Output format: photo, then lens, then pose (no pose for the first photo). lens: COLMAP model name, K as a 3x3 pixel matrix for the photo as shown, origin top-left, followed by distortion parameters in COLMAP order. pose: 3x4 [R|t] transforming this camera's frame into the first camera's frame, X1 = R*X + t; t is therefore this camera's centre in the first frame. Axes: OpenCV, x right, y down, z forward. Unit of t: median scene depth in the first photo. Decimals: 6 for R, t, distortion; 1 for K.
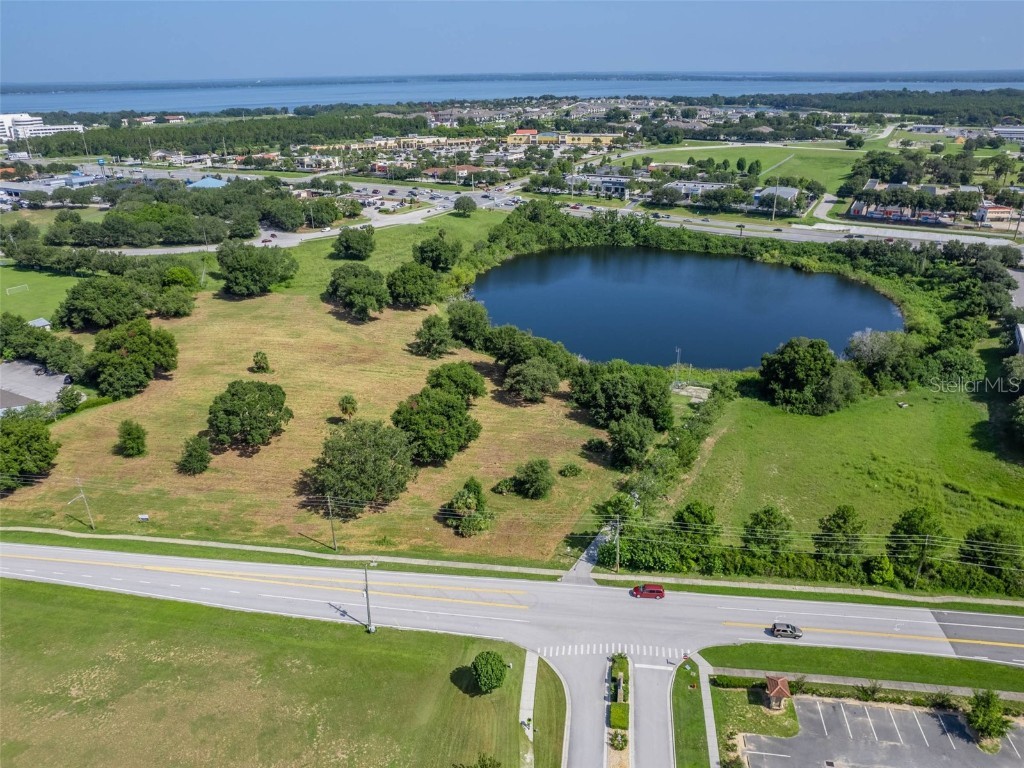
lens RADIAL K [[700.2, 0, 512.0], [0, 700.2, 384.0], [0, 0, 1]] dist [-0.060912, 0.040488]
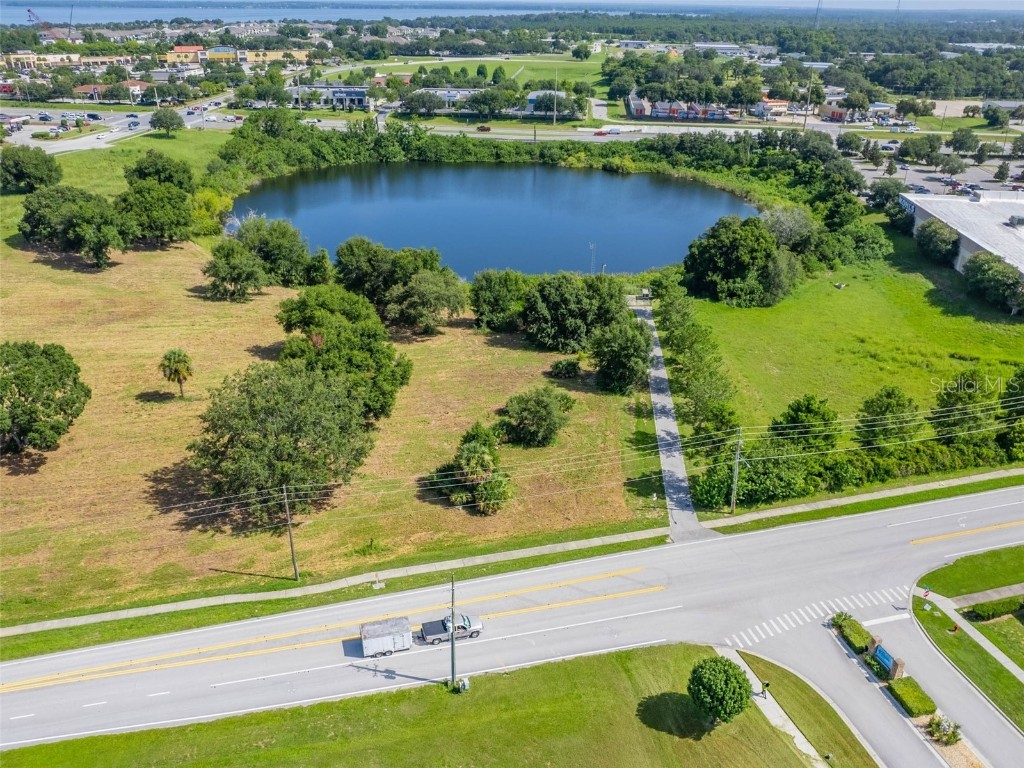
lens RADIAL K [[821.4, 0, 488.7], [0, 821.4, 409.5], [0, 0, 1]] dist [-0.075991, 0.070669]
pose [[0.924236, -0.155839, 0.348572, -0.139876], [0.138875, 0.987593, 0.073305, 0.031749], [-0.355671, -0.019343, 0.934411, 0.138876]]
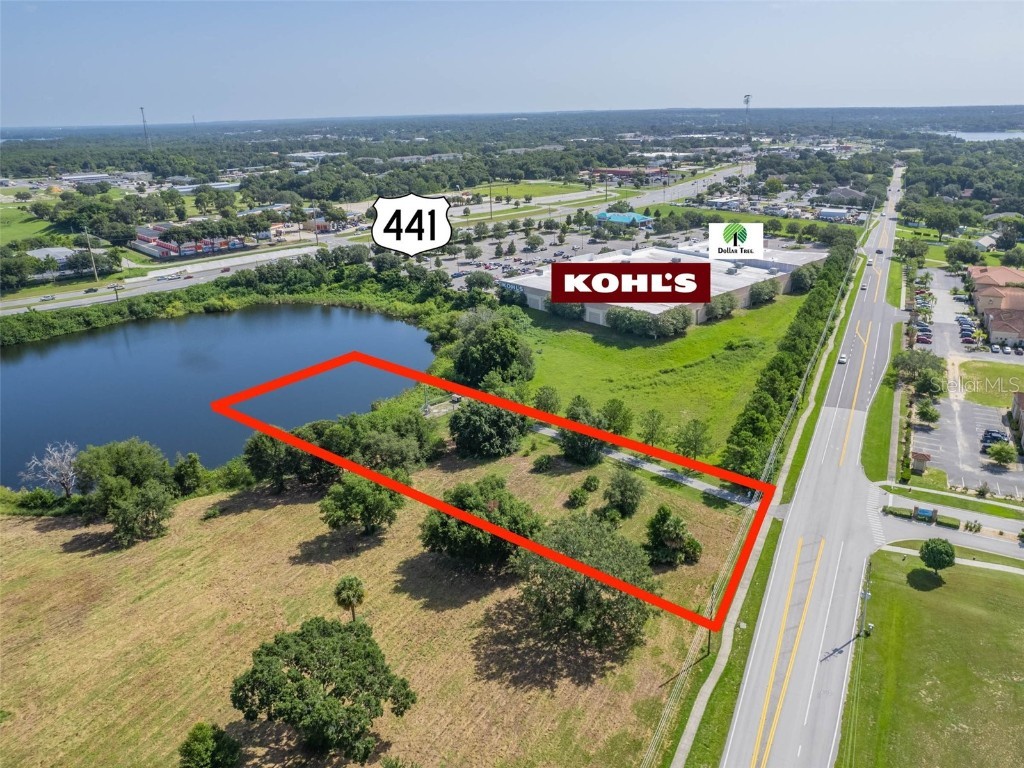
lens RADIAL K [[751.3, 0, 512.0], [0, 751.3, 384.0], [0, 0, 1]] dist [-0.046839, 0.002243]
pose [[0.337259, -0.322302, 0.884521, -0.412540], [0.406183, 0.897433, 0.172133, -0.108411], [-0.849277, 0.301224, 0.433581, 0.325029]]
